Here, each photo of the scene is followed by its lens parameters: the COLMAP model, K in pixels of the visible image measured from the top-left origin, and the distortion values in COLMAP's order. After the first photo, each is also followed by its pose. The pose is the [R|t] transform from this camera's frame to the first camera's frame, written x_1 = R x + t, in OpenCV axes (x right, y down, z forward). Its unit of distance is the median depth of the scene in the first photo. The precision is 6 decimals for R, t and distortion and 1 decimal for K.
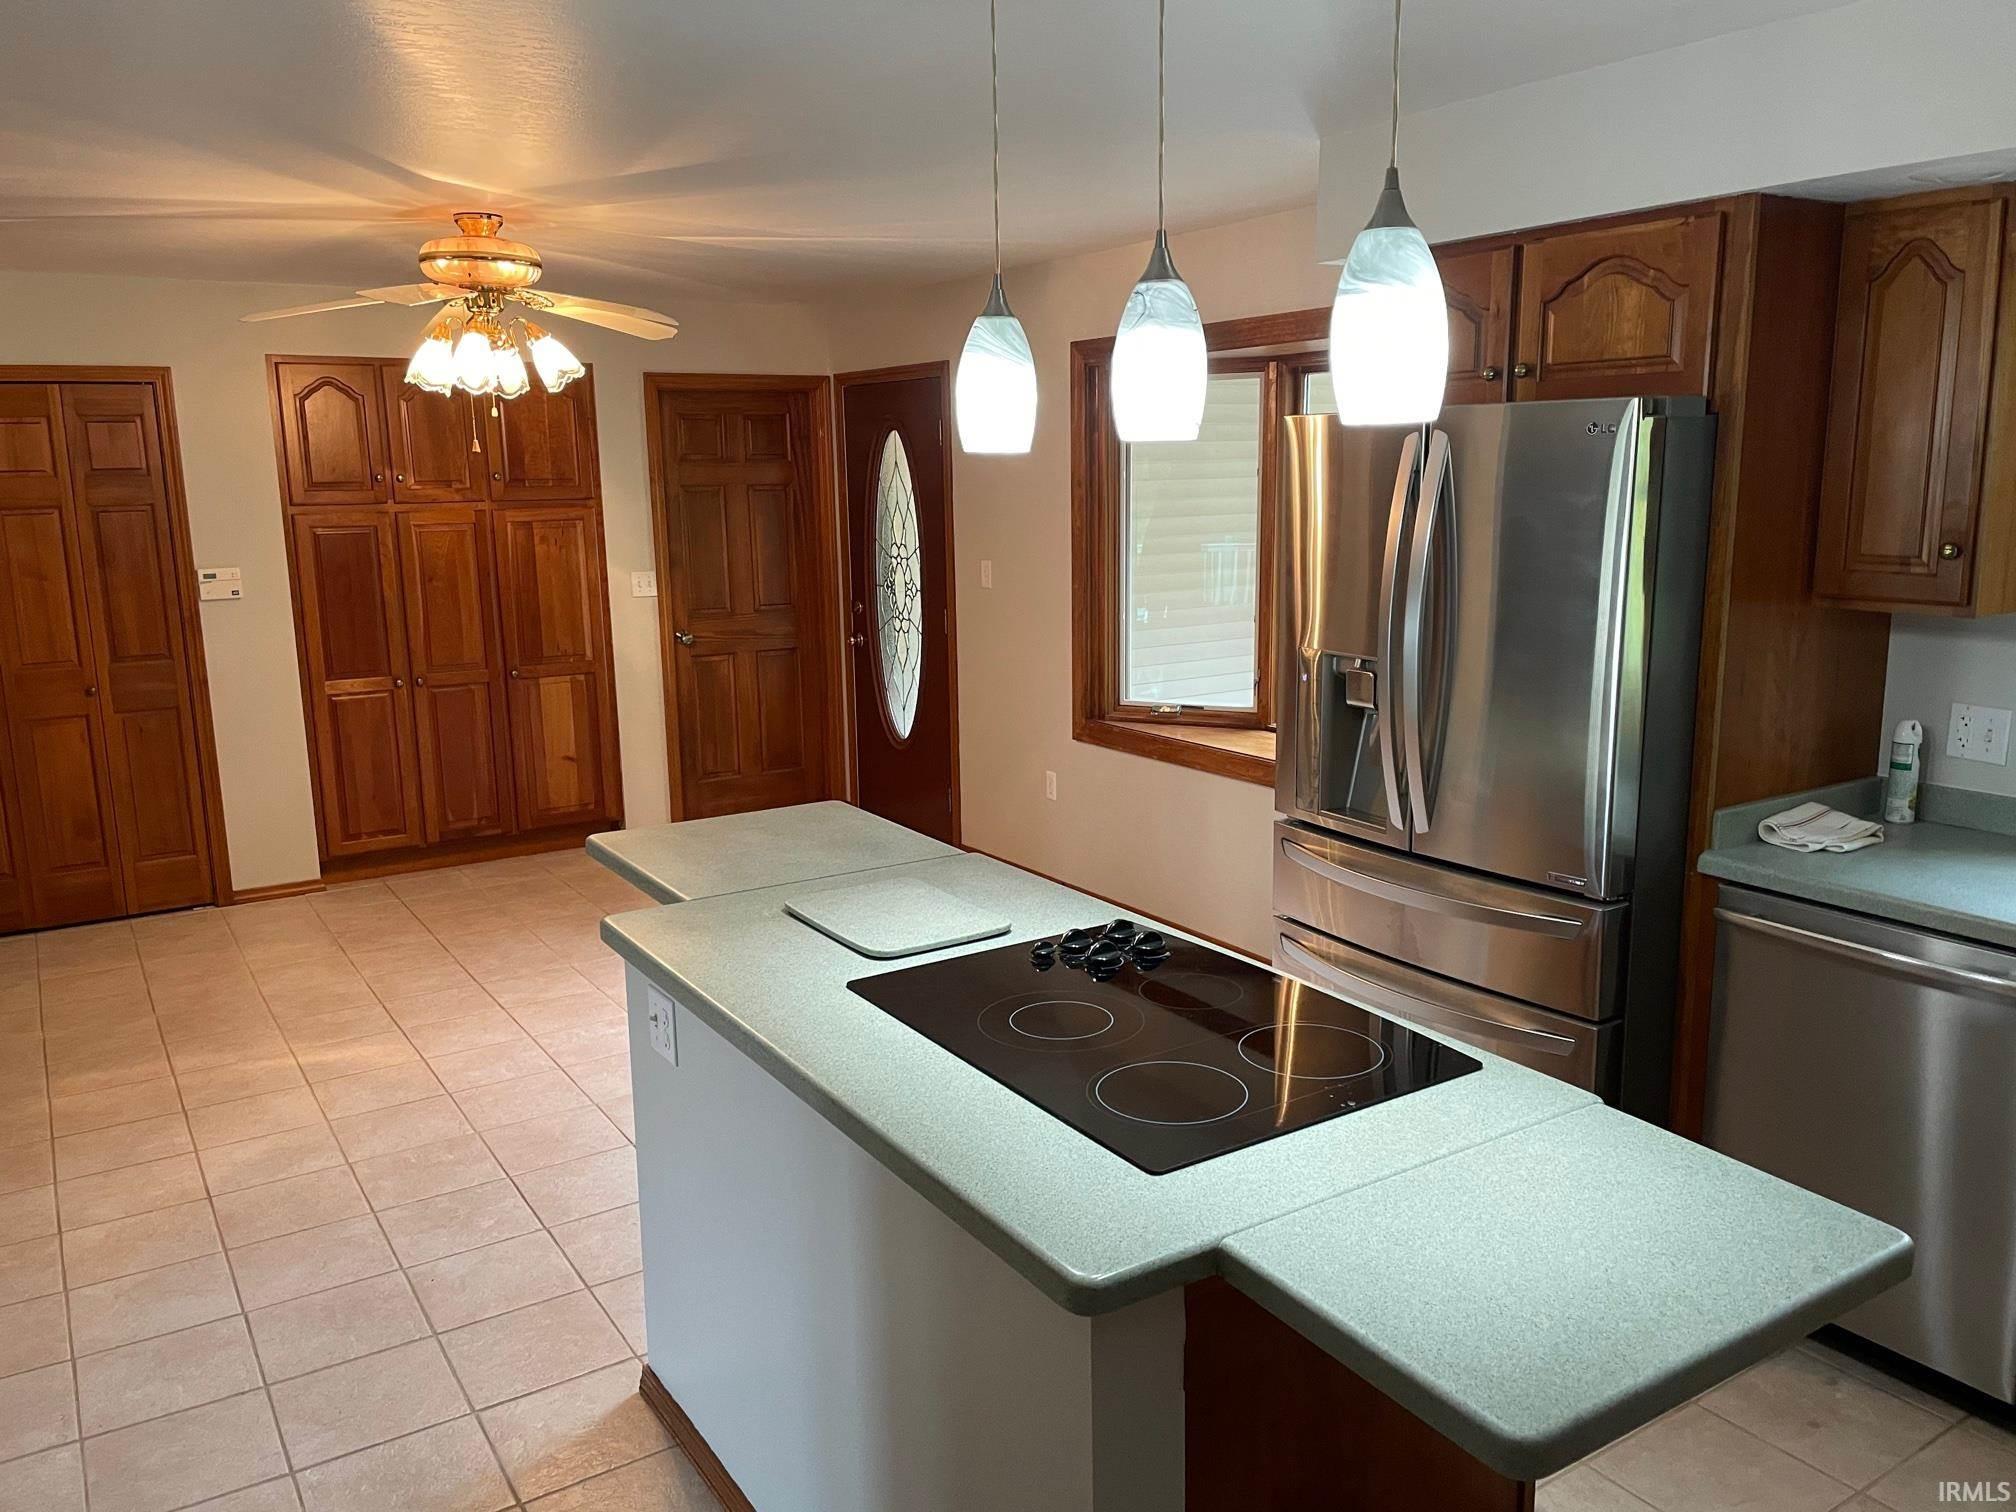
lens RADIAL K [[1536.6, 0, 1011.3], [0, 1536.6, 754.1], [0, 0, 1]] dist [0.014752, -0.001943]
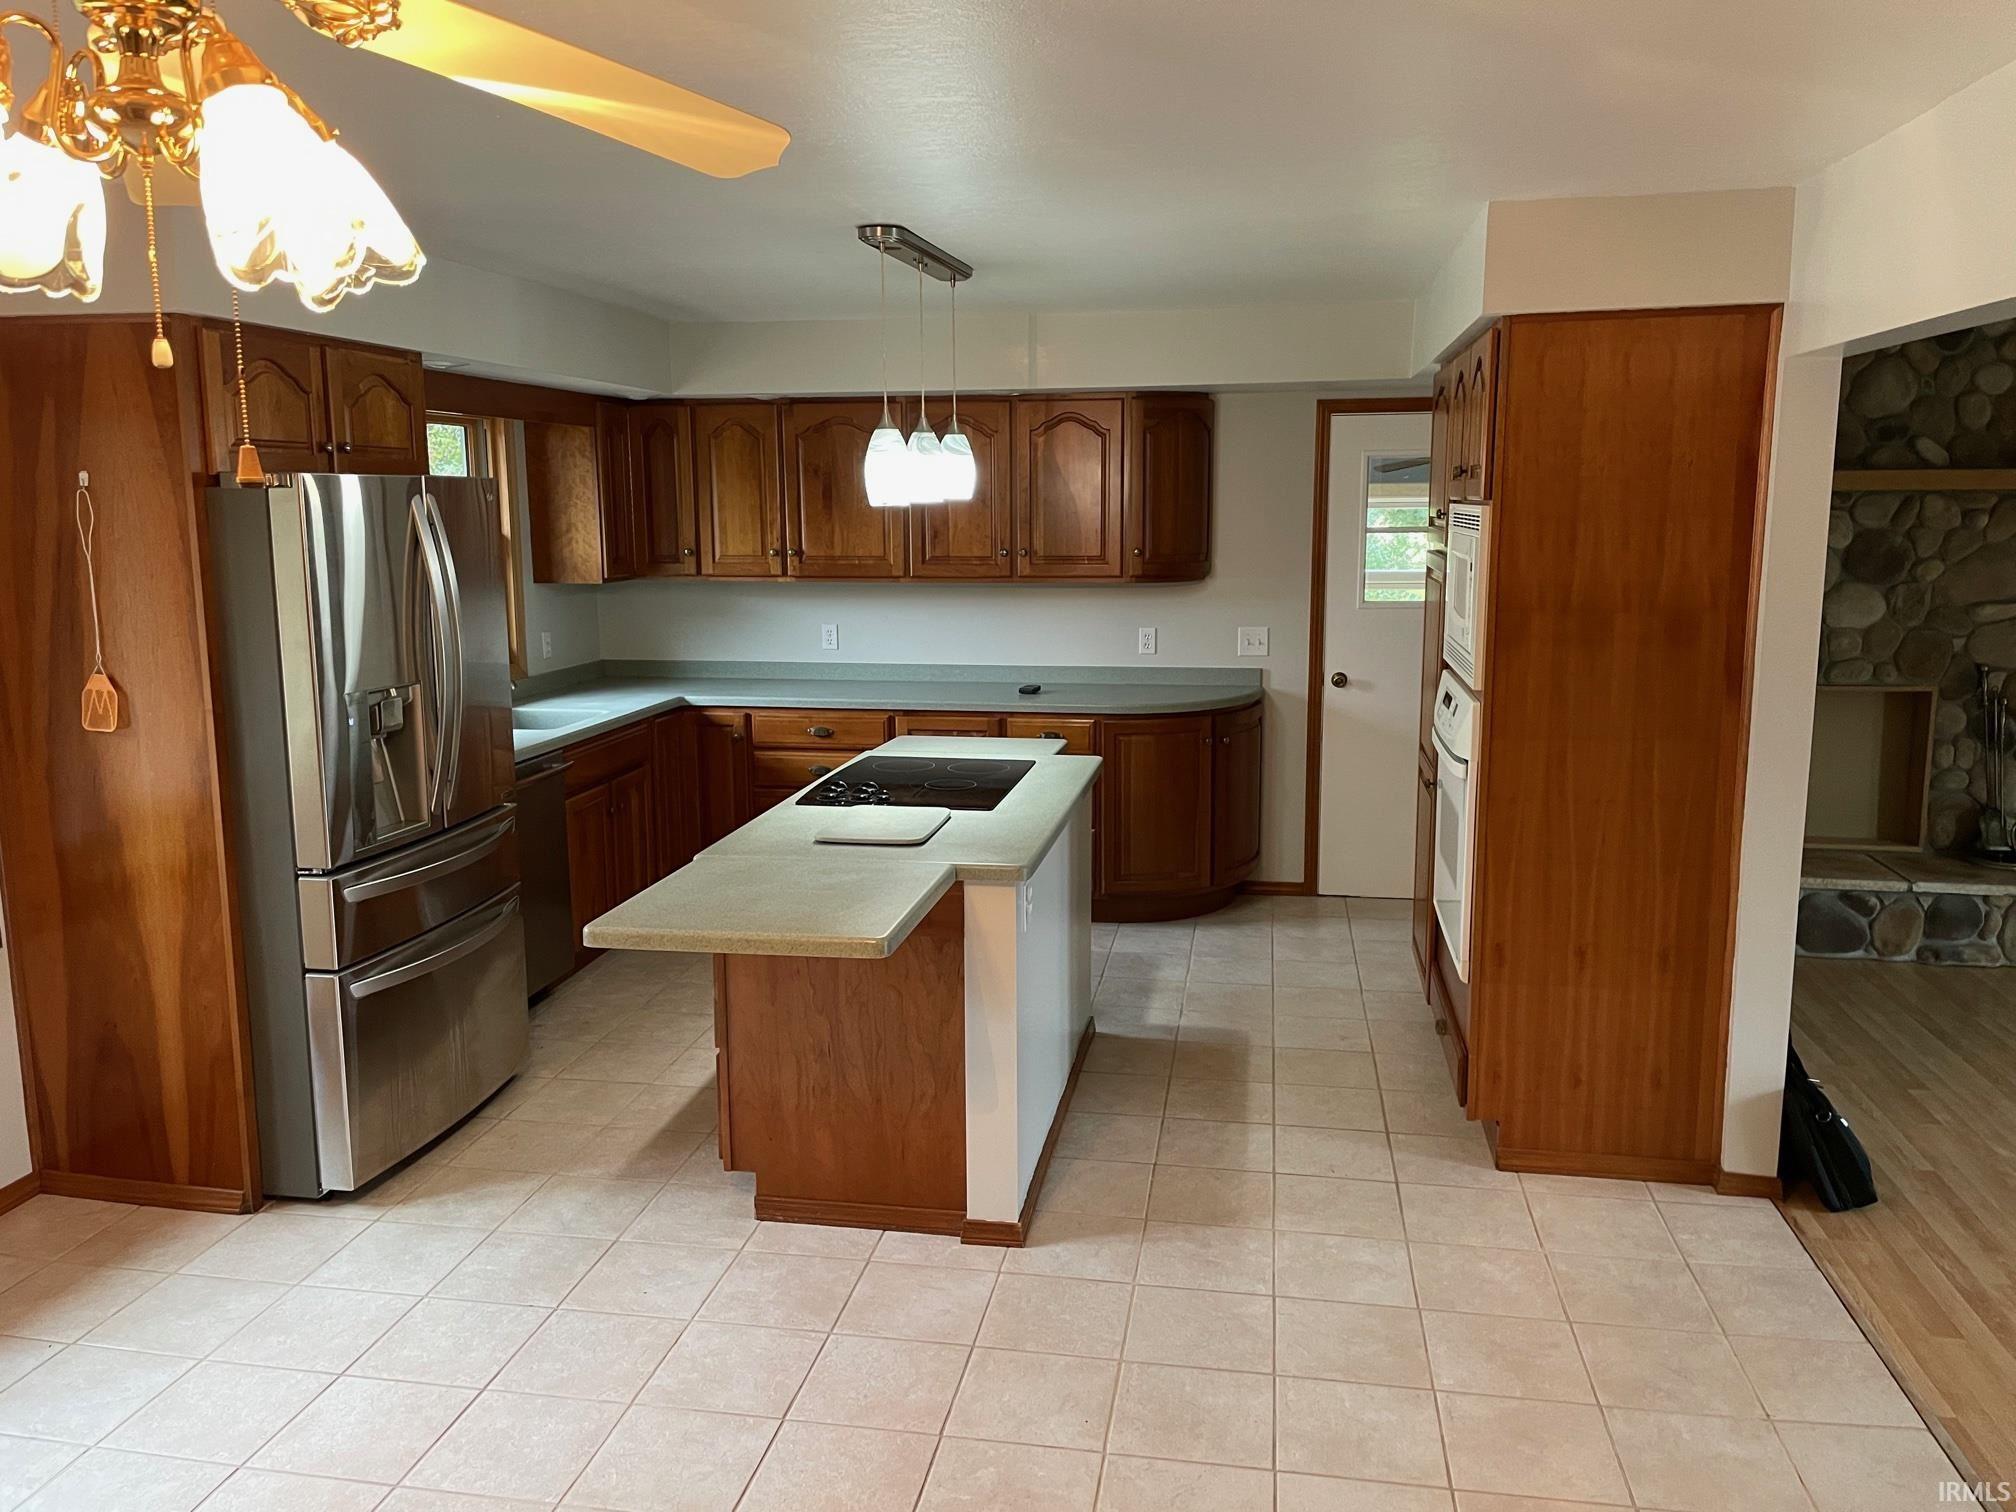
lens RADIAL K [[1536.6, 0, 1007.2], [0, 1536.6, 753.0], [0, 0, 1]] dist [0.014752, -0.001943]
pose [[-0.736913, -0.090737, 0.669871, -0.933161], [0.145042, 0.946648, 0.287786, -0.295484], [-0.660244, 0.309233, -0.684436, 1.573522]]
